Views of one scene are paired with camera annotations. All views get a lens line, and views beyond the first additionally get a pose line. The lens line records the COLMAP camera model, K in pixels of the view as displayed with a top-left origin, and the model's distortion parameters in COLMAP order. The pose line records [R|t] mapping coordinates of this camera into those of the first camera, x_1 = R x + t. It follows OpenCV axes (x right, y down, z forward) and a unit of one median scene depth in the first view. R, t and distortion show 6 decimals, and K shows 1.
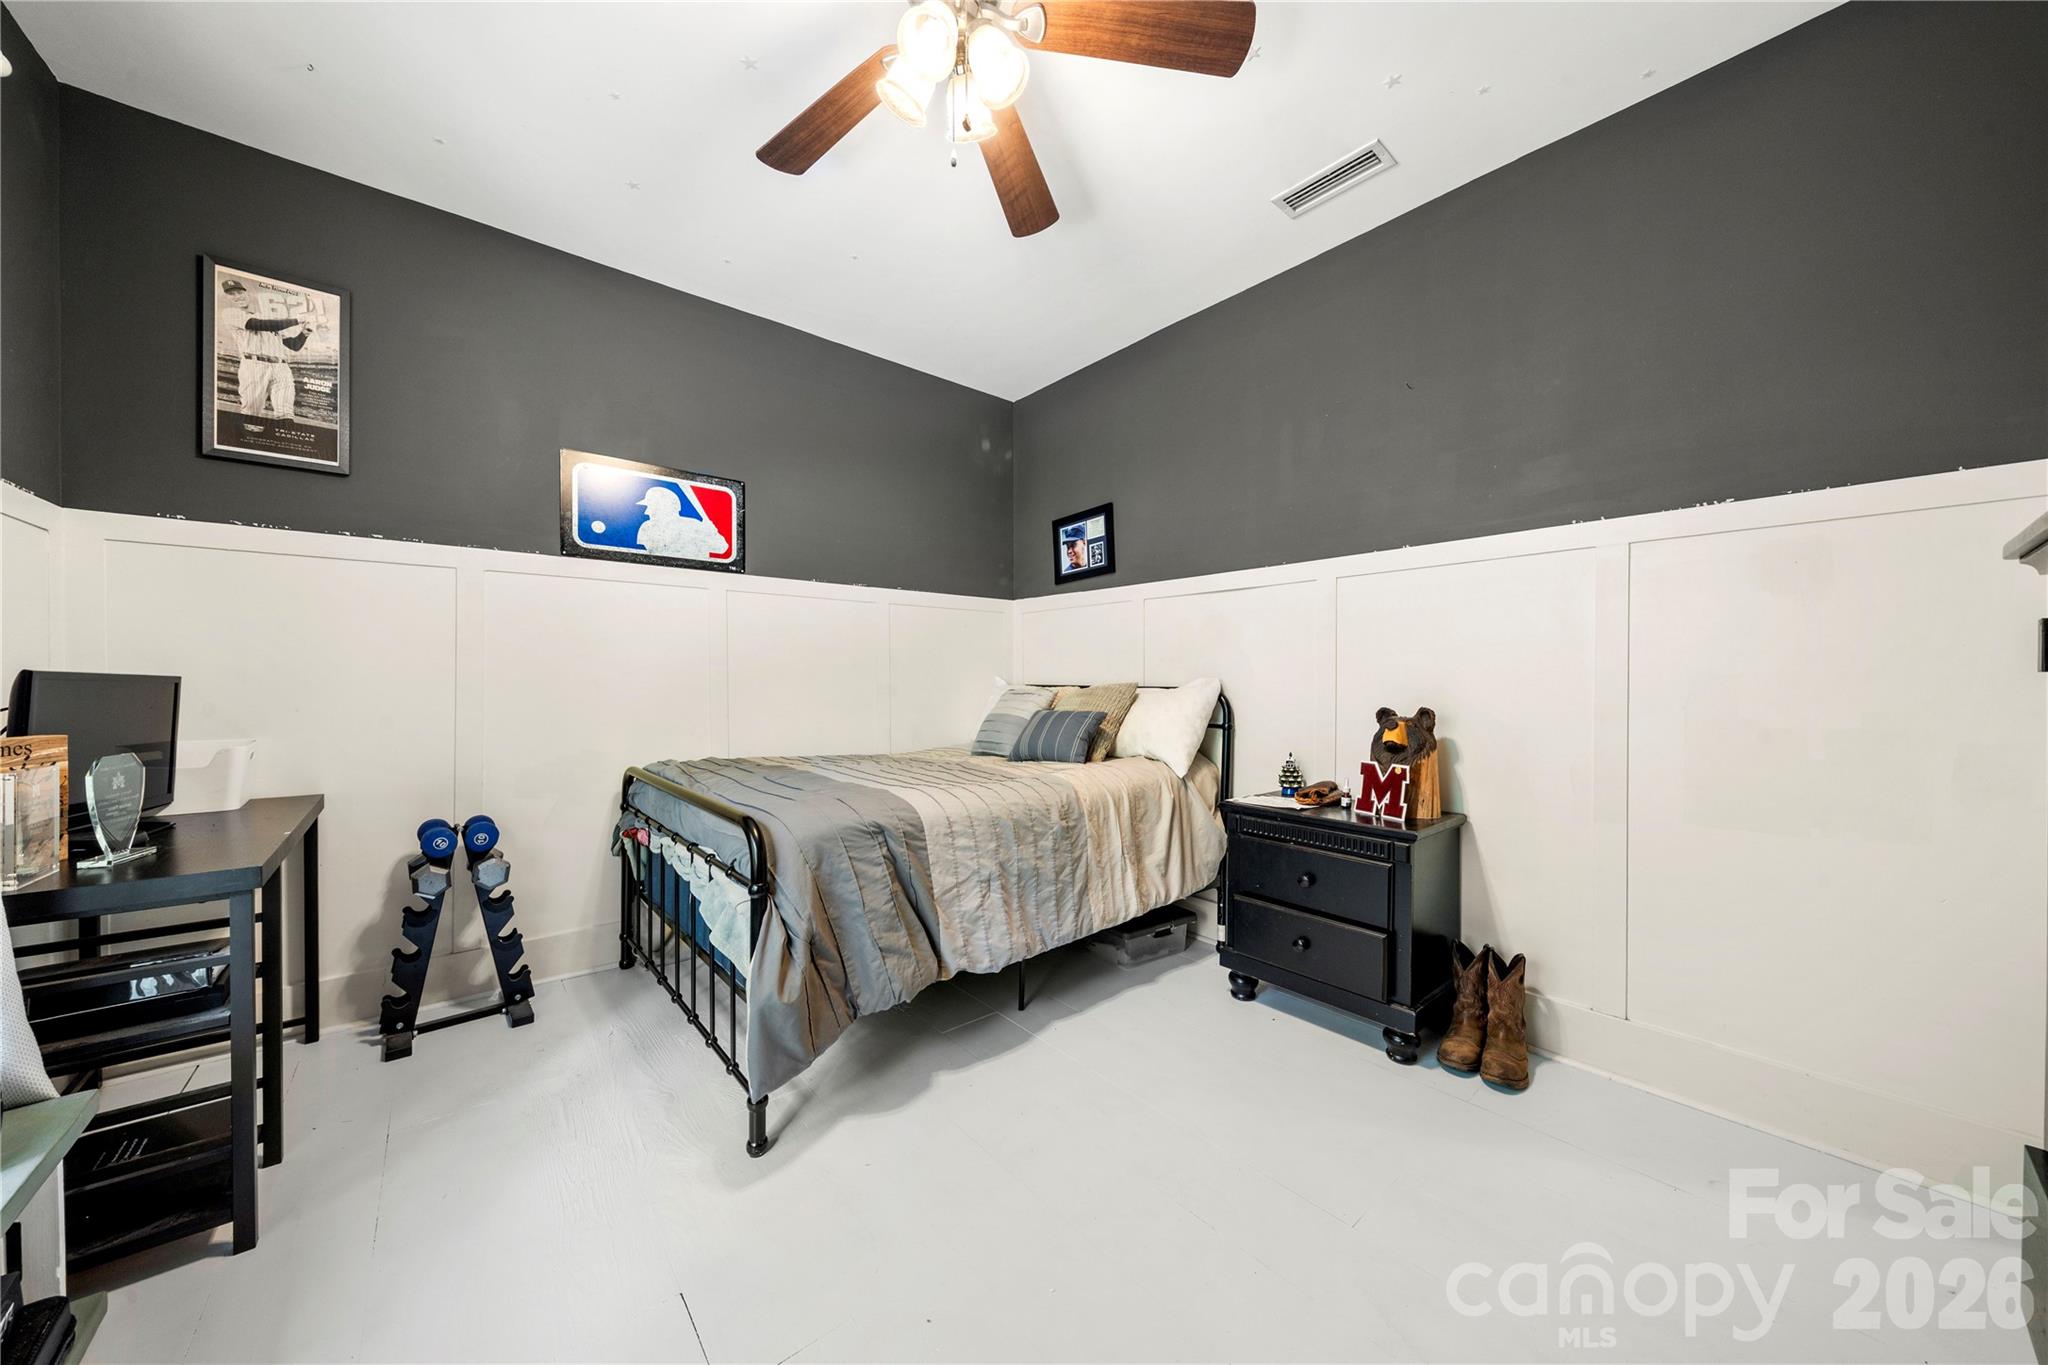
lens RADIAL K [[699.7, 0, 1022.9], [0, 699.7, 676.7], [0, 0, 1]] dist [-0.008331, 0.000288]
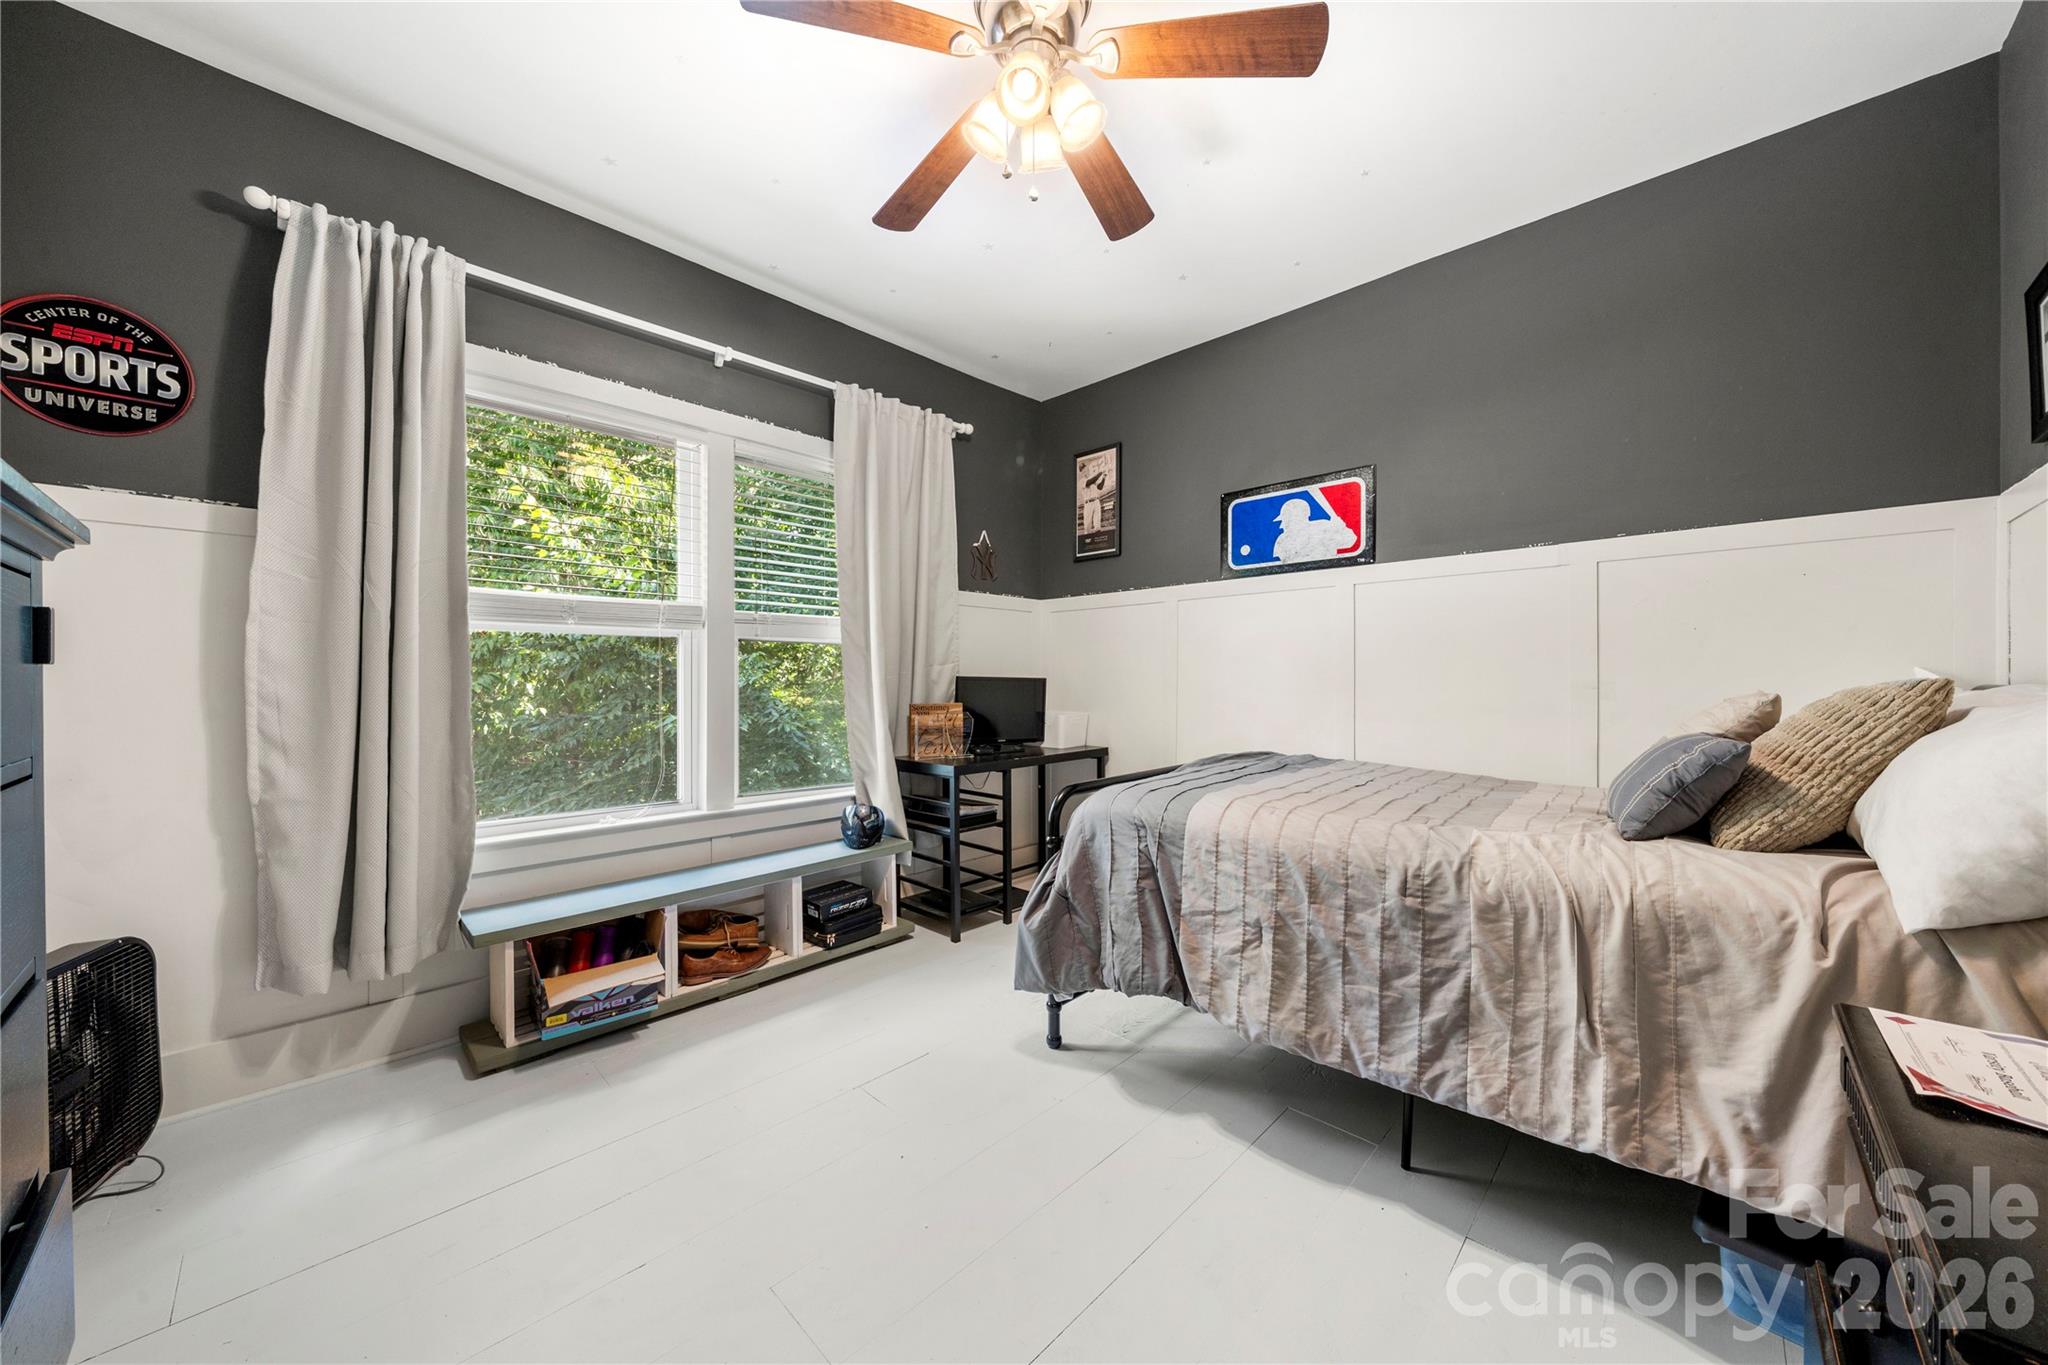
lens RADIAL K [[699.7, 0, 1025.2], [0, 699.7, 688.9], [0, 0, 1]] dist [-0.008331, 0.000288]
pose [[0.103670, 0.008828, -0.994573, 0.639259], [0.008628, 0.999915, 0.009775, 0.008841], [0.994574, -0.009595, 0.103585, 0.589275]]
